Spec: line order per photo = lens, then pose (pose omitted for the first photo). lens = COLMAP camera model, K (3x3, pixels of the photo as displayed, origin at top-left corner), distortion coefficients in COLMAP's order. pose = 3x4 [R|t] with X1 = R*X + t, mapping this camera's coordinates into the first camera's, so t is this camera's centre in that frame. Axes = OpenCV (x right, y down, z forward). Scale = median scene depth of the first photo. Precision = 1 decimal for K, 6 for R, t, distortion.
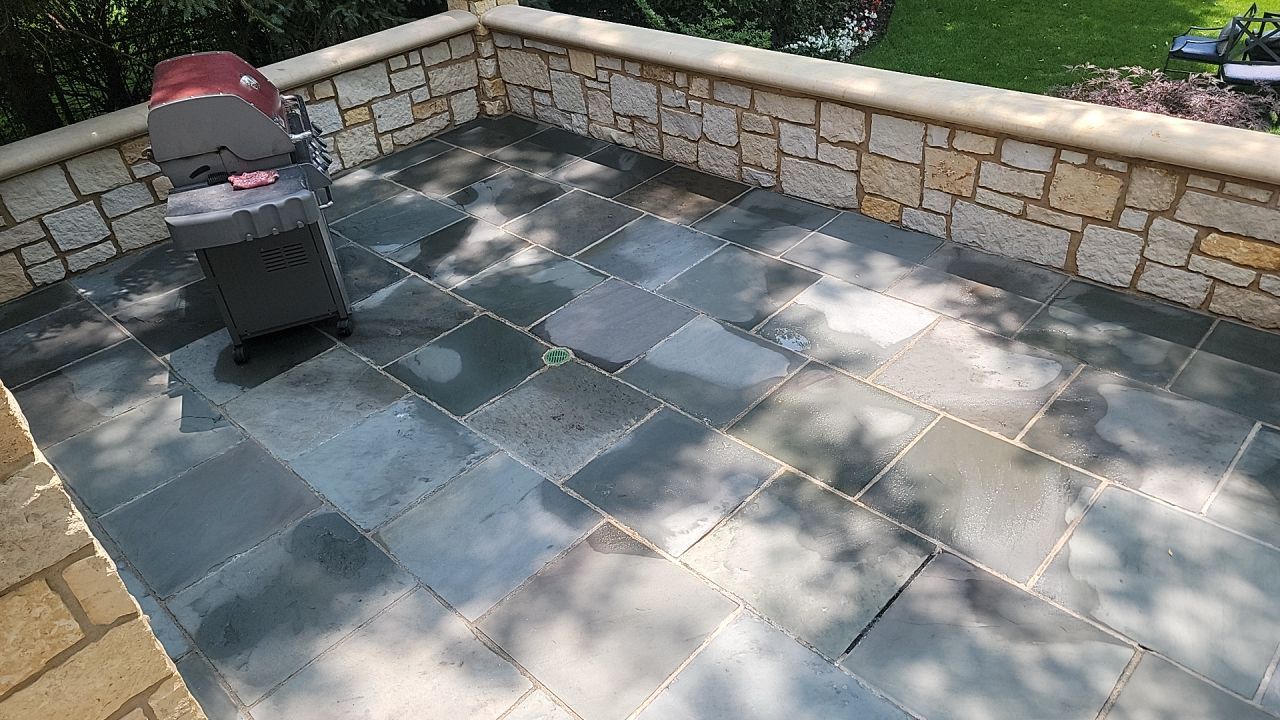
lens RADIAL K [[892.3, 0, 644.3], [0, 892.3, 351.3], [0, 0, 1]] dist [0.058125, -0.035052]
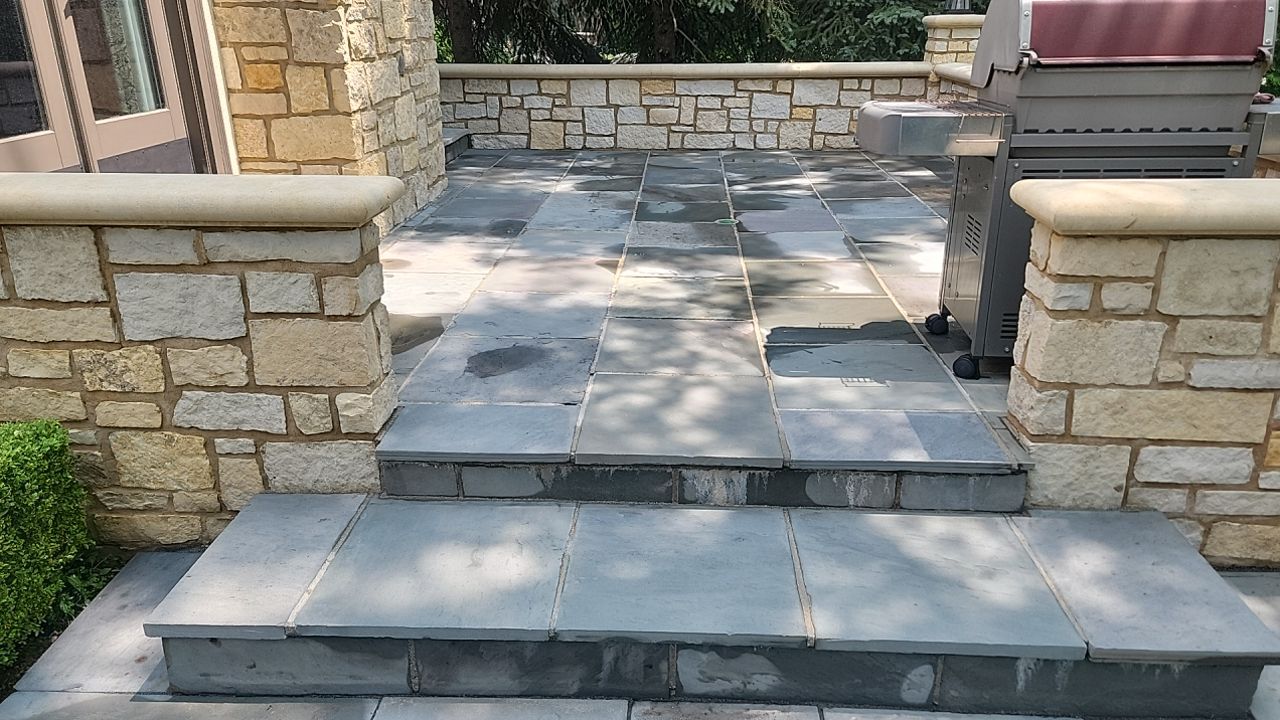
lens RADIAL K [[892.3, 0, 647.0], [0, 892.3, 353.4], [0, 0, 1]] dist [0.058125, -0.035052]
pose [[0.653711, 0.343952, -0.674061, 0.540094], [-0.474954, 0.879934, -0.011613, 0.171575], [0.589136, 0.327739, 0.738584, 0.014594]]
